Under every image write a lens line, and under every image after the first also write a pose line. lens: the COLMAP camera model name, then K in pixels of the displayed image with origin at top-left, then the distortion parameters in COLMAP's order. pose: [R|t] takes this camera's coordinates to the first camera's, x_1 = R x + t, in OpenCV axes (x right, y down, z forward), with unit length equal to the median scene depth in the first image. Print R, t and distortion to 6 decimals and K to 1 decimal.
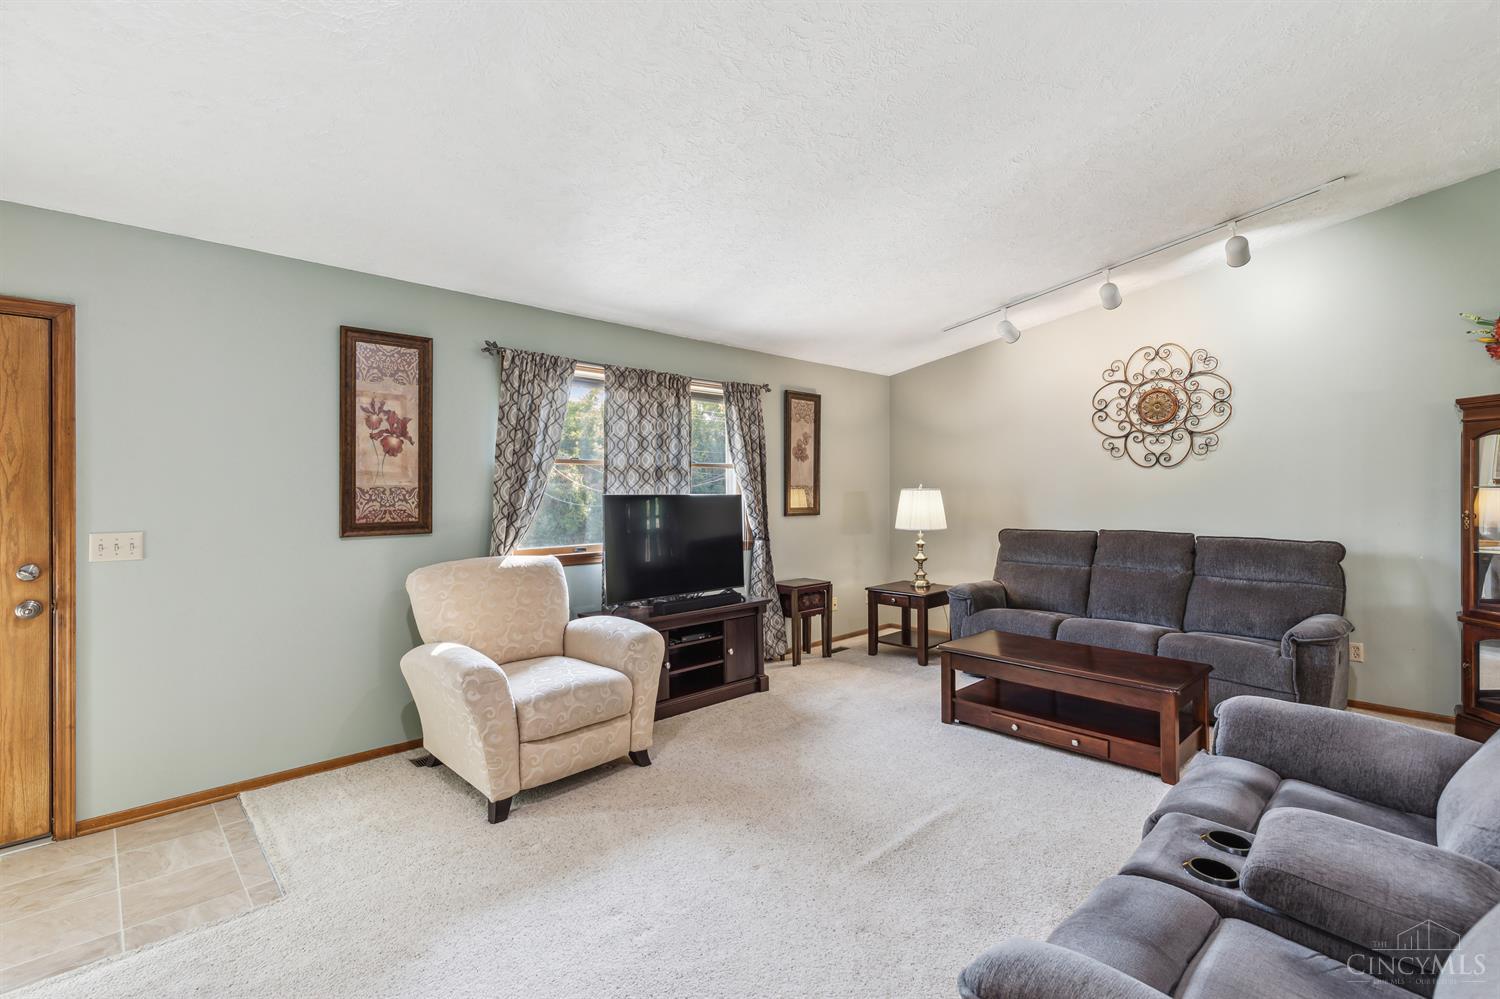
lens RADIAL K [[671.4, 0, 748.4], [0, 671.4, 486.4], [0, 0, 1]] dist [-0.001469, 0.000973]
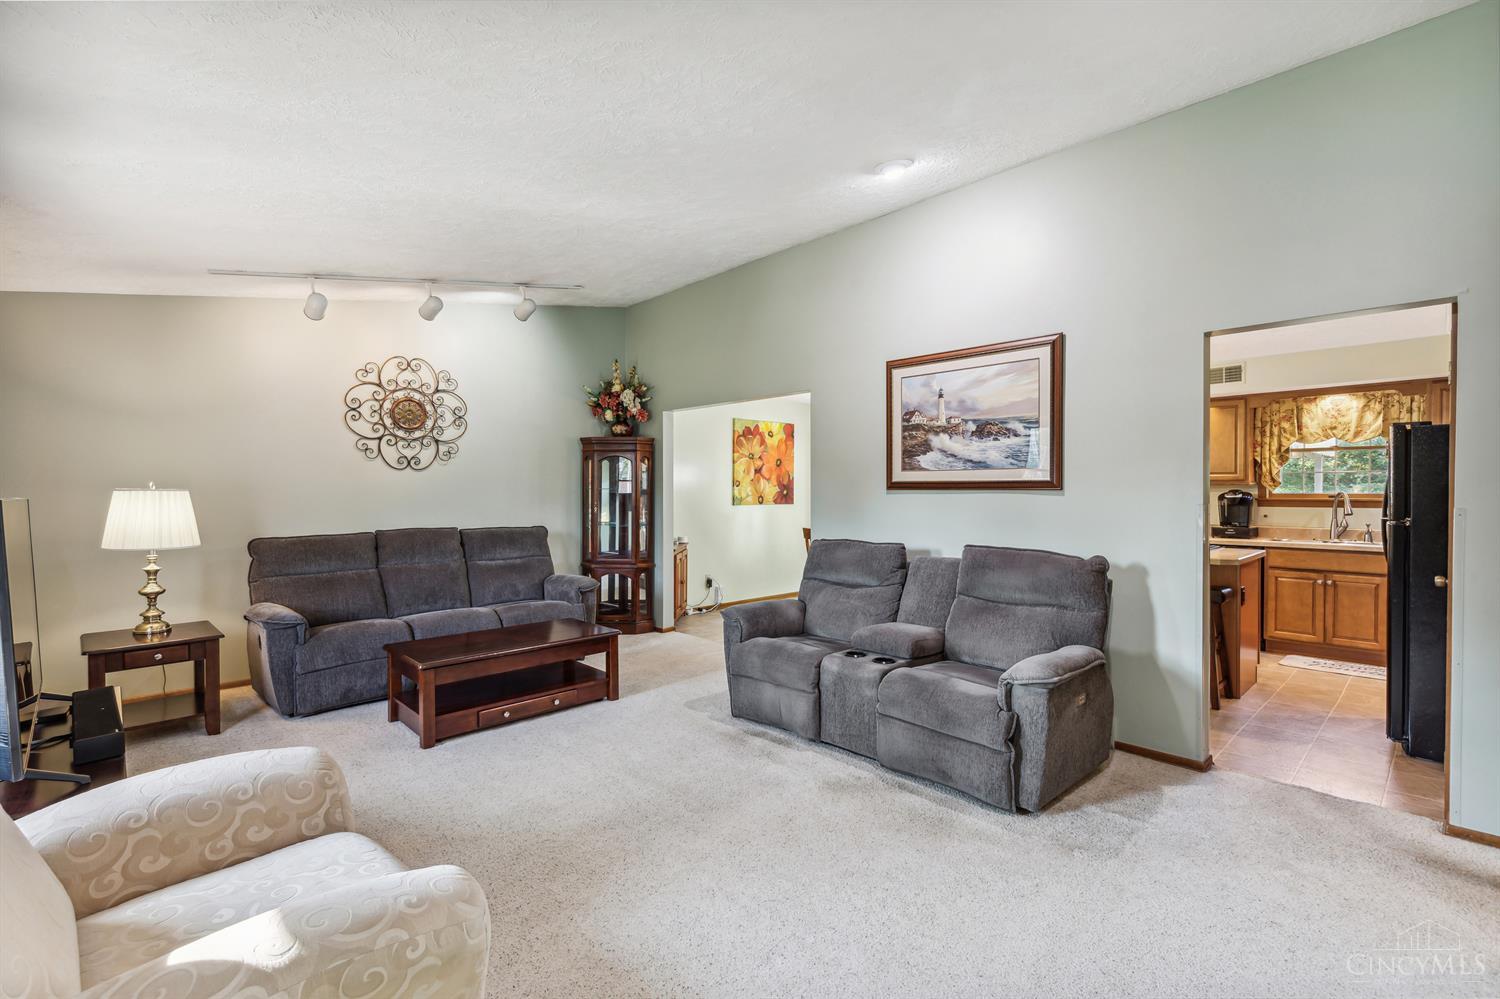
lens RADIAL K [[671.4, 0, 743.4], [0, 671.4, 498.7], [0, 0, 1]] dist [-0.001469, 0.000973]
pose [[0.006616, -0.010483, 0.999923, -0.471024], [-0.002752, 0.999941, 0.010501, 0.005182], [-0.999974, -0.002822, 0.006587, 0.446321]]
